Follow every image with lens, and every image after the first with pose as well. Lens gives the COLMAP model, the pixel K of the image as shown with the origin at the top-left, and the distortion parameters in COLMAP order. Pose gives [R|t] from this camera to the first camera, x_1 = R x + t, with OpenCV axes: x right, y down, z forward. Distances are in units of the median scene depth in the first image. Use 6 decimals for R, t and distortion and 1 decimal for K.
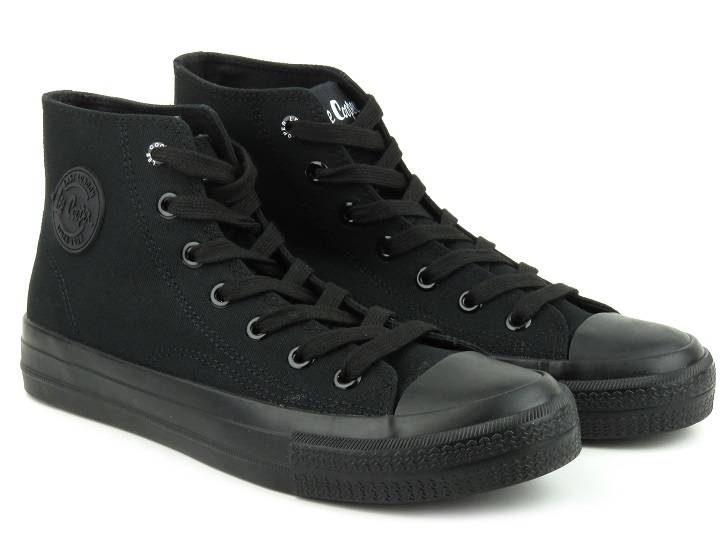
lens RADIAL K [[1838.2, 0, 361.5], [0, 1838.2, 278.3], [0, 0, 1]] dist [0.124238, 0.000000]
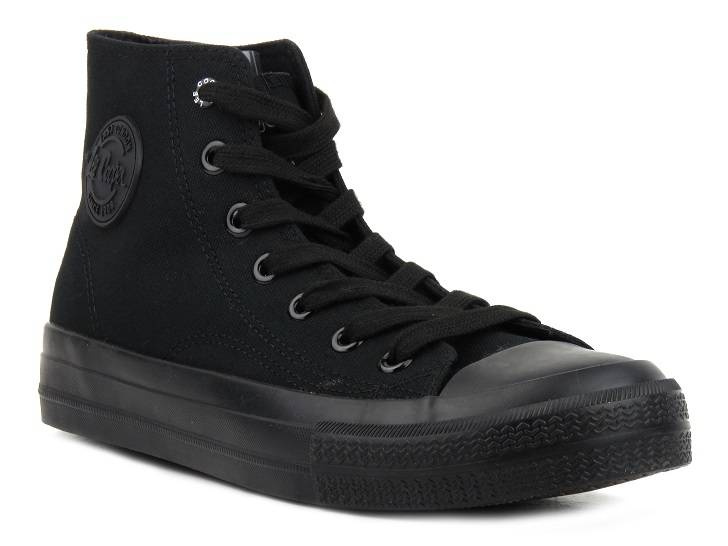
lens RADIAL K [[3897.0, 0, 364.8], [0, 3897.0, 271.1], [0, 0, 1]] dist [0.561277, 0.000000]
pose [[0.973031, 0.031895, -0.228461, 0.331222], [-0.065992, 0.987490, -0.143204, 0.237683], [0.221035, 0.154419, 0.962963, -0.550159]]
